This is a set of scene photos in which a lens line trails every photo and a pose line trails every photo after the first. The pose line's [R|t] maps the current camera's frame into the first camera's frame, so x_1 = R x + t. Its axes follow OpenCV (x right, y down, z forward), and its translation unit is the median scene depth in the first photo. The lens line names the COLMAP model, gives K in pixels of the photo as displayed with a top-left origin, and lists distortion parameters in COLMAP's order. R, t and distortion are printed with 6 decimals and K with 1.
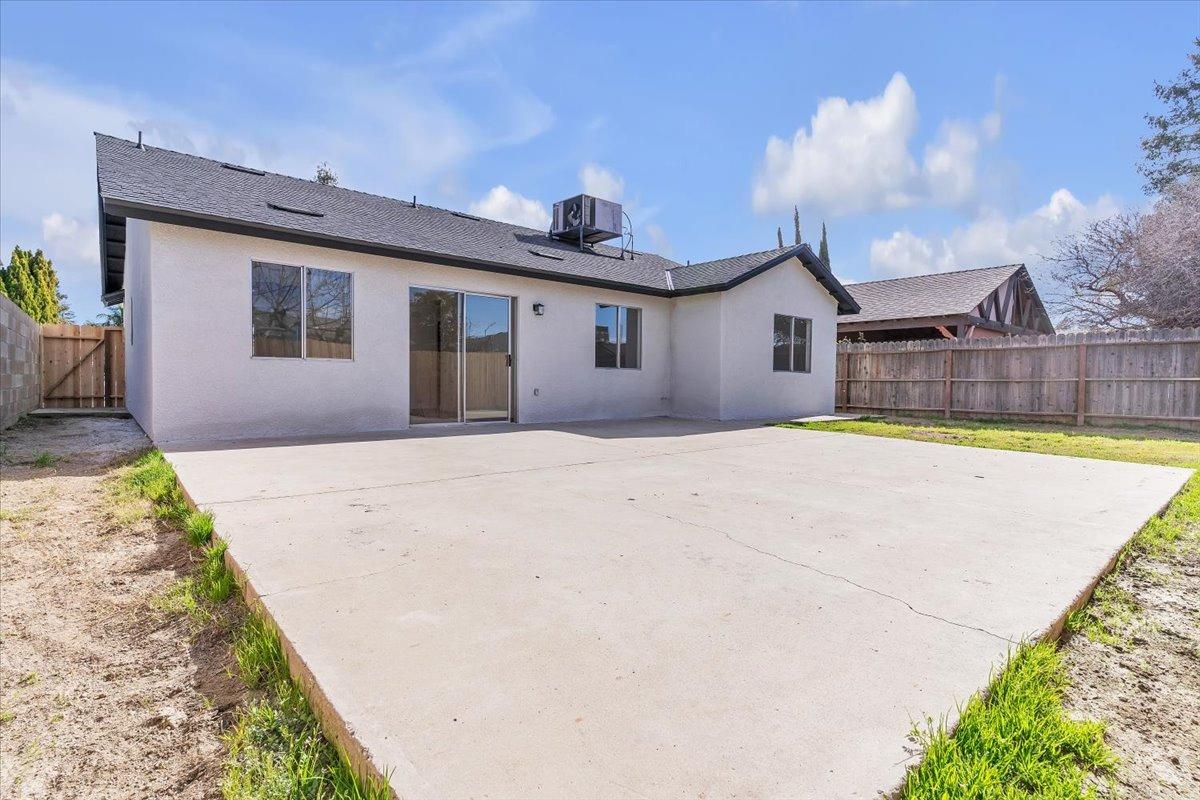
lens RADIAL K [[594.1, 0, 601.4], [0, 594.1, 398.3], [0, 0, 1]] dist [-0.000244, -0.000807]
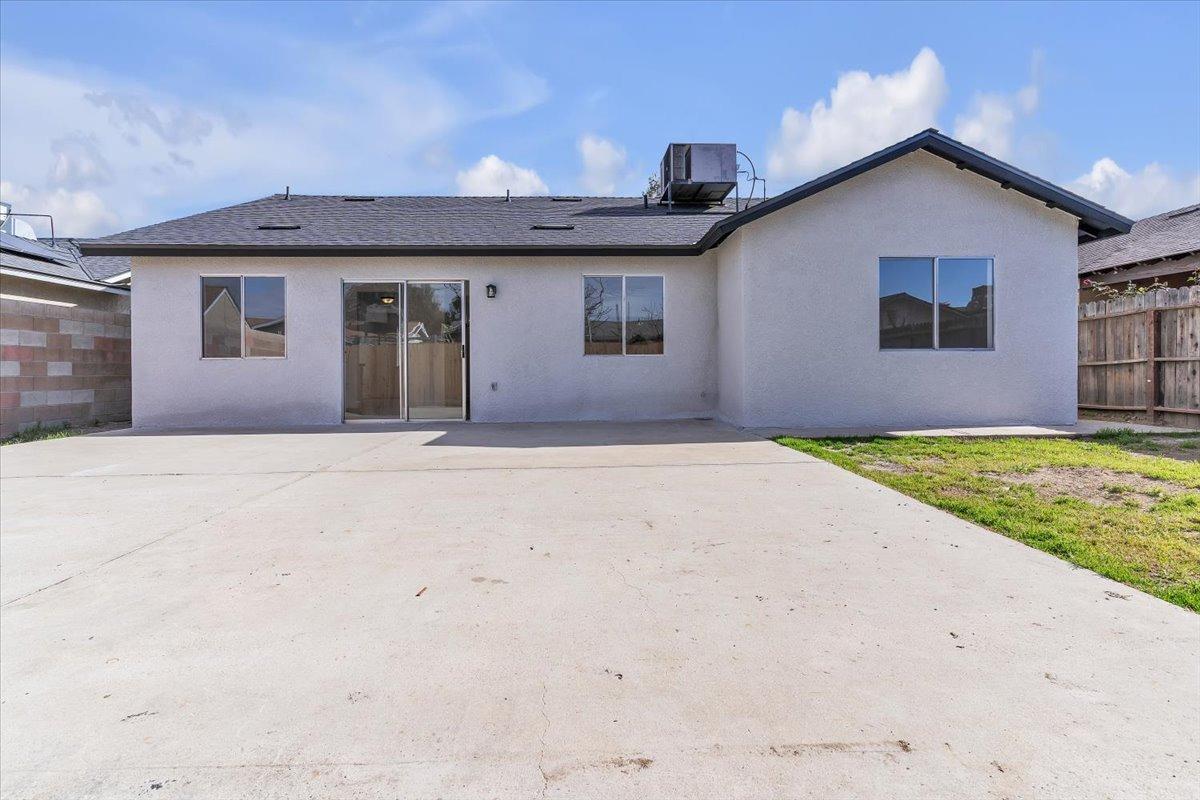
lens RADIAL K [[594.1, 0, 600.1], [0, 594.1, 398.8], [0, 0, 1]] dist [-0.000244, -0.000807]
pose [[0.777847, 0.004117, -0.628440, 0.527777], [-0.002009, 0.999990, 0.004064, 0.003374], [0.628451, -0.001898, 0.777847, 0.401561]]
